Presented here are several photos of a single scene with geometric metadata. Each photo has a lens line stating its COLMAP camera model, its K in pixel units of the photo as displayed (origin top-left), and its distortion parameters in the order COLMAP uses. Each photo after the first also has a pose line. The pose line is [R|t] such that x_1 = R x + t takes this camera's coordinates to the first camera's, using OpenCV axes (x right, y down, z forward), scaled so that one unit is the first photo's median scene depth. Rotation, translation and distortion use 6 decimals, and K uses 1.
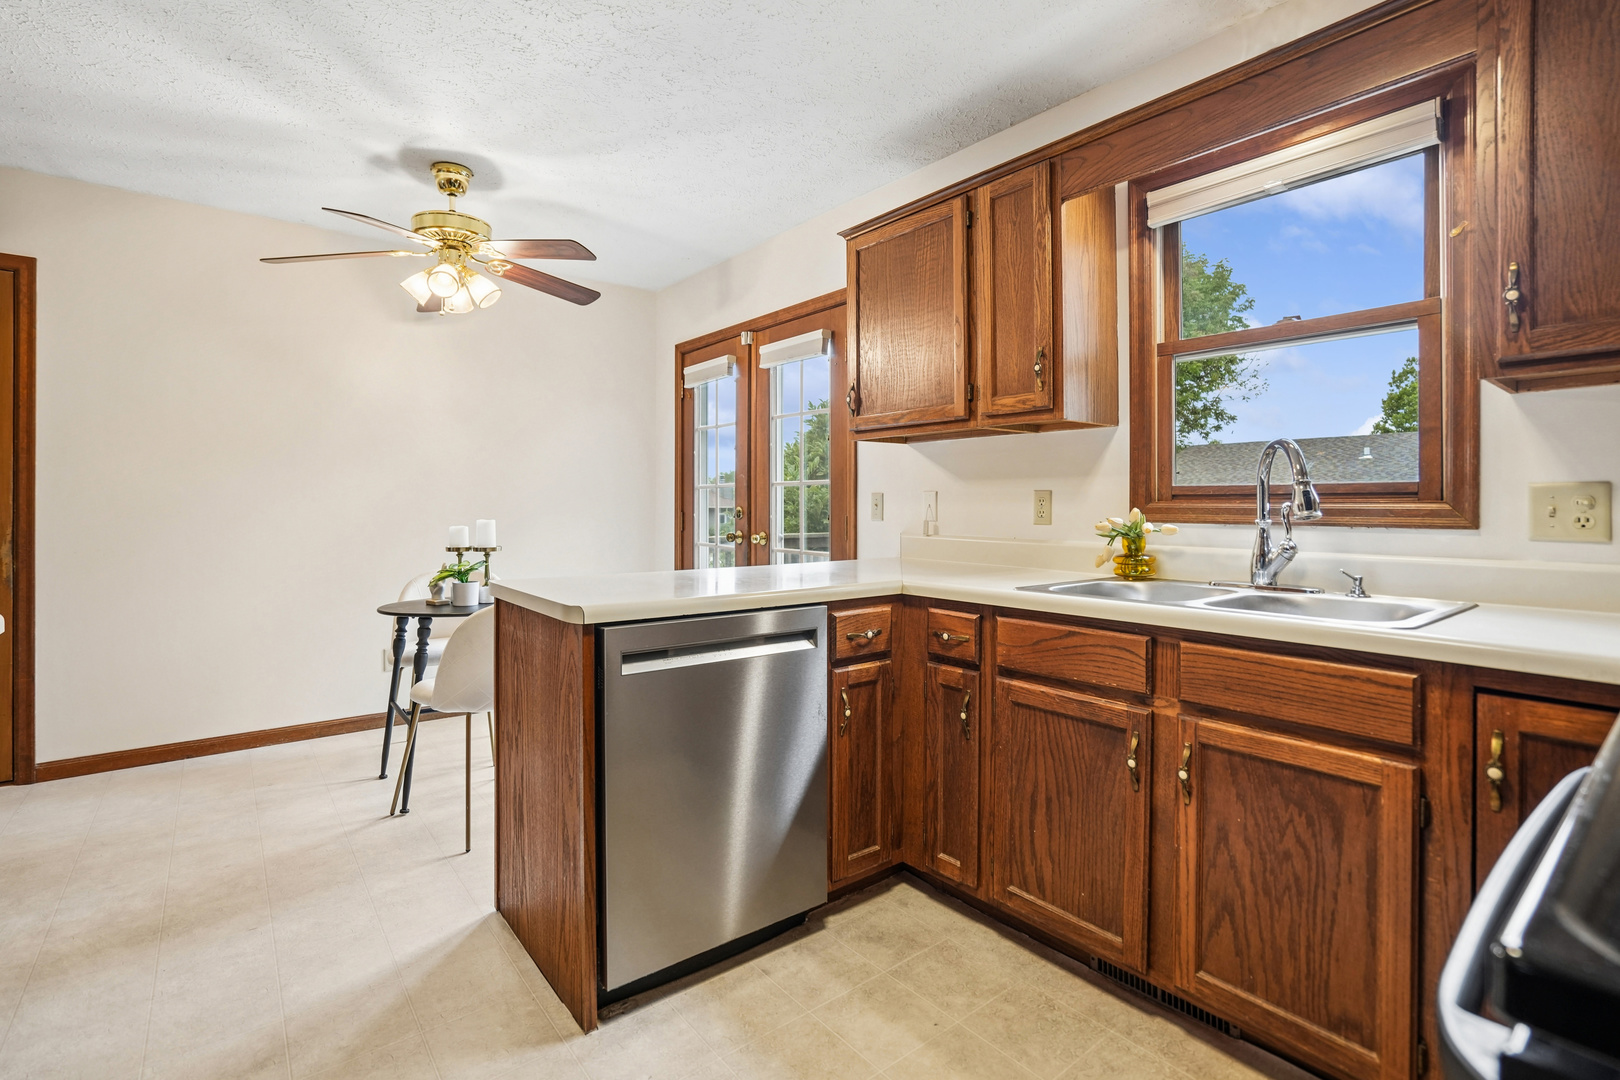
lens RADIAL K [[759.5, 0, 810.7], [0, 759.5, 506.5], [0, 0, 1]] dist [-0.000948, 0.000264]
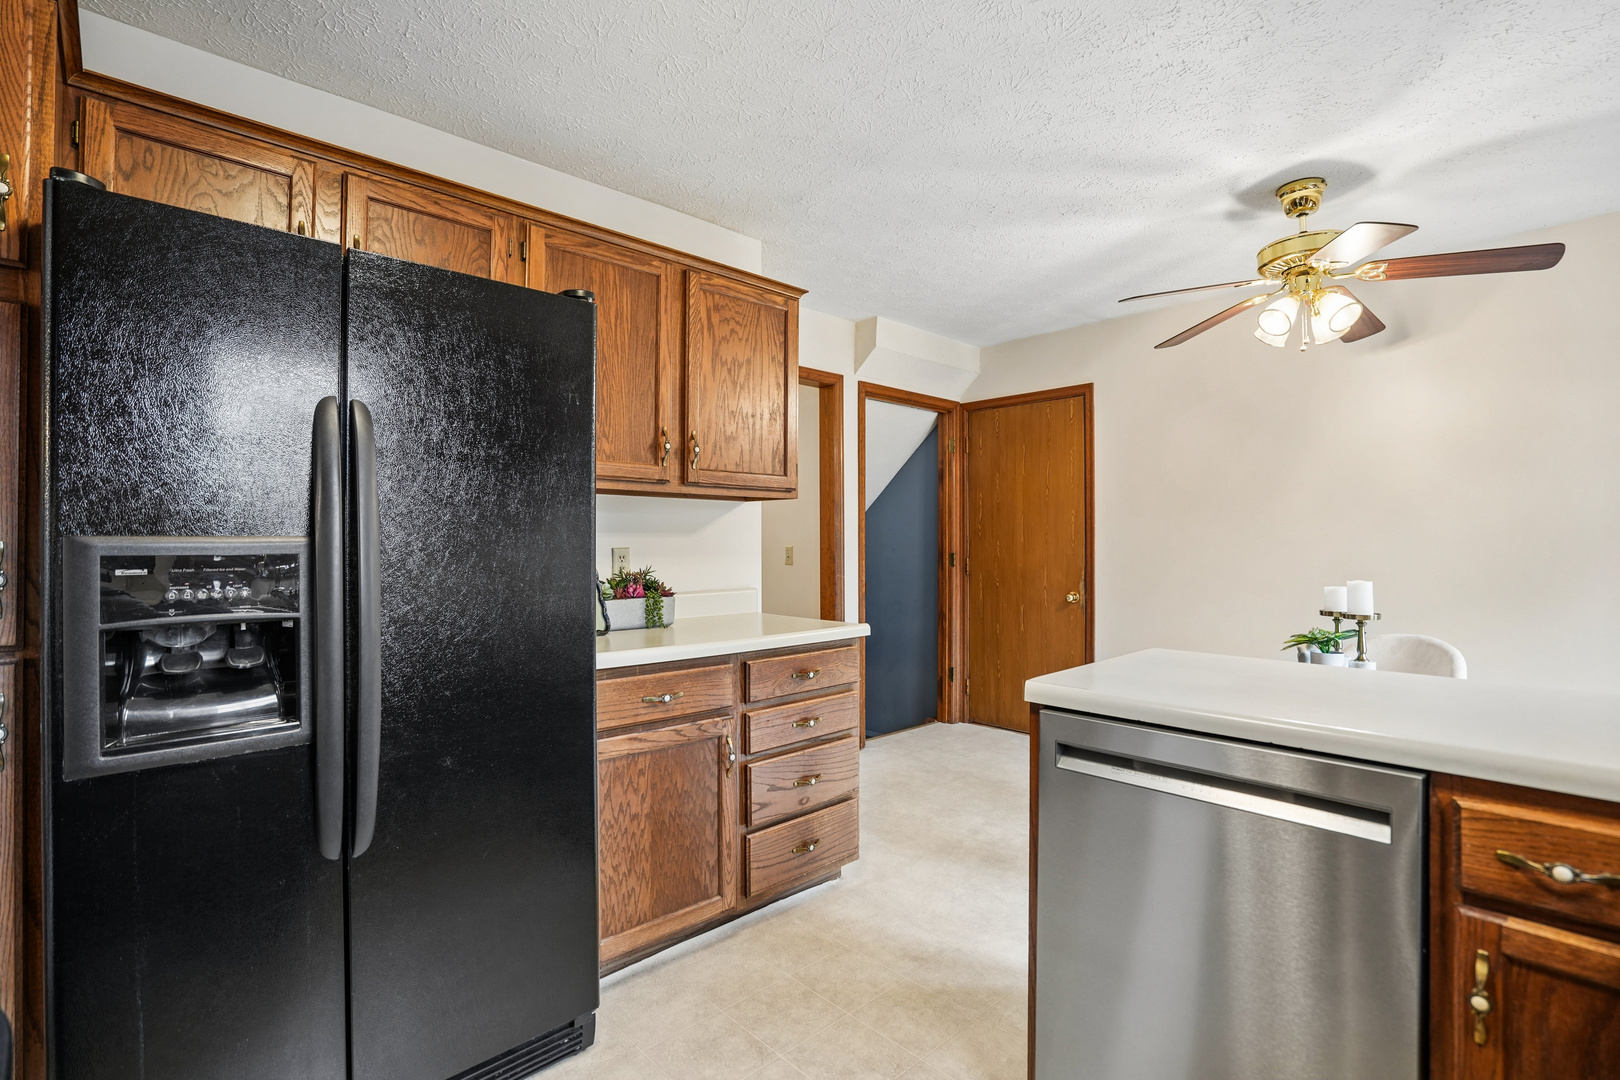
lens RADIAL K [[752.1, 0, 810.0], [0, 752.1, 540.0], [0, 0, 1]] dist [-0.026791, 0.000446]
pose [[0.085732, -0.004100, -0.996310, 0.358048], [-0.001539, 0.999990, -0.004248, -0.025327], [0.996317, 0.001898, 0.085725, 0.368258]]
